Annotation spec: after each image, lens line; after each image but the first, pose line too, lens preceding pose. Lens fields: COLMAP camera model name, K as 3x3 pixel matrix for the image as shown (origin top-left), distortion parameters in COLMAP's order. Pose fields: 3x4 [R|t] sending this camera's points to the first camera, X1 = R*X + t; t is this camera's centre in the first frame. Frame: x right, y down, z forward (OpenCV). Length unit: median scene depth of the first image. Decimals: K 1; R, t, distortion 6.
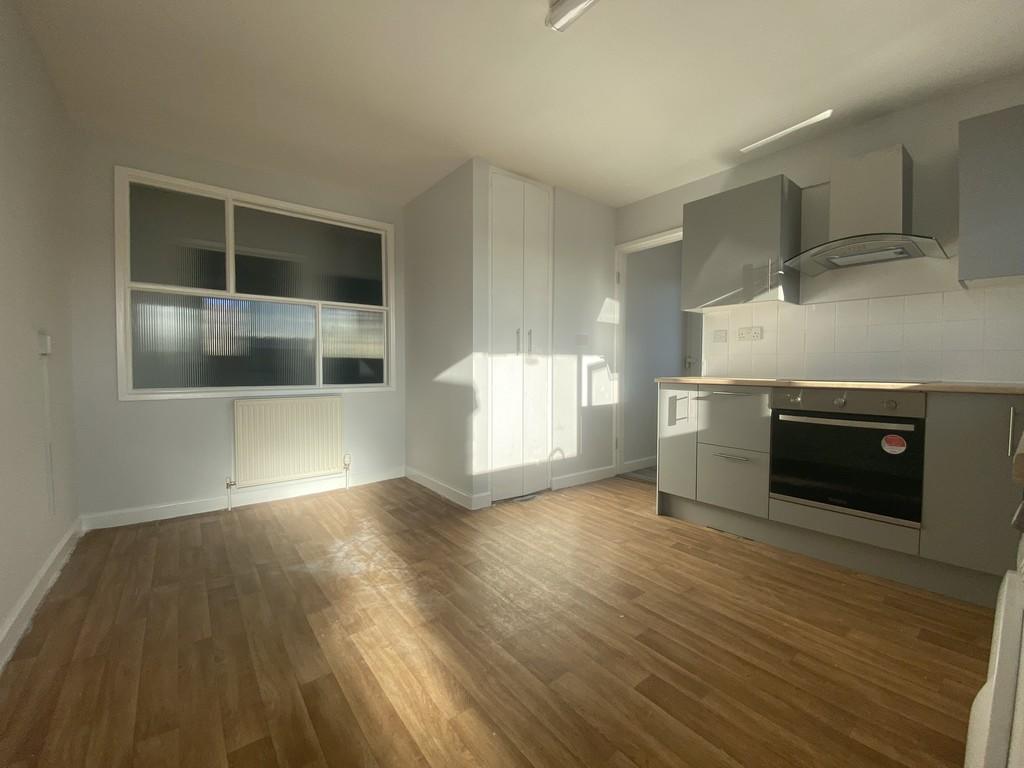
lens RADIAL K [[418.2, 0, 511.2], [0, 418.2, 382.4], [0, 0, 1]] dist [0.000937, -0.012039]
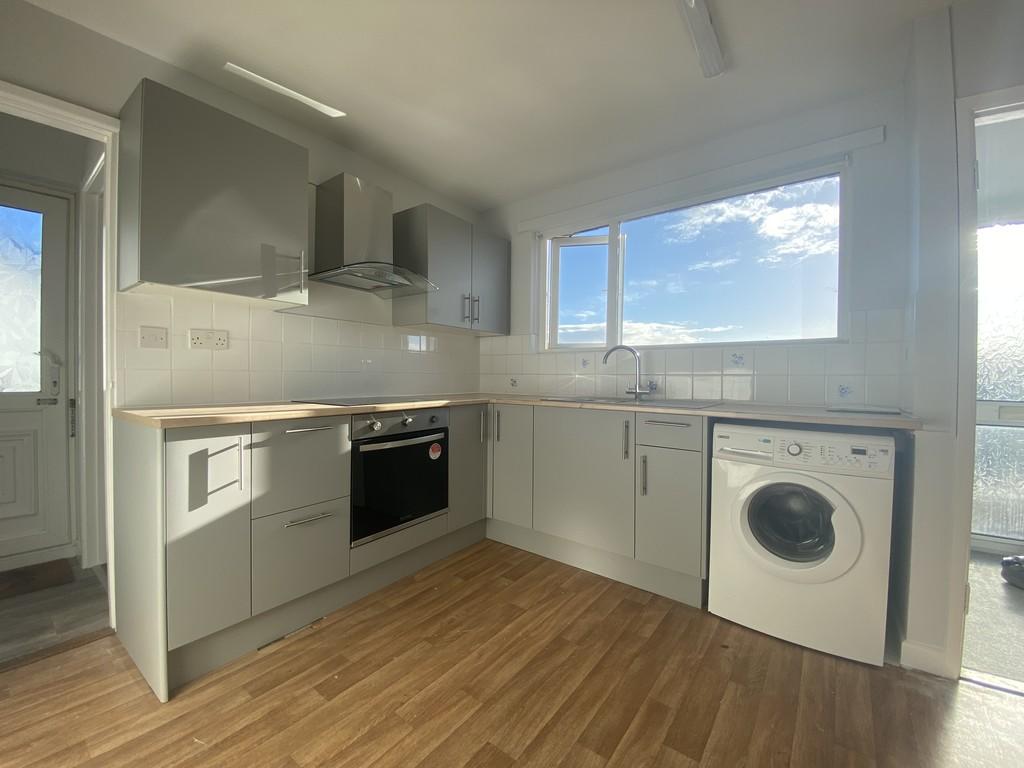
lens RADIAL K [[418.2, 0, 511.2], [0, 418.2, 382.4], [0, 0, 1]] dist [0.000937, -0.012039]
pose [[-0.253239, -0.019182, 0.967213, -0.248480], [0.033425, 0.999033, 0.028564, -0.064238], [-0.966826, 0.039562, -0.252353, 0.891808]]
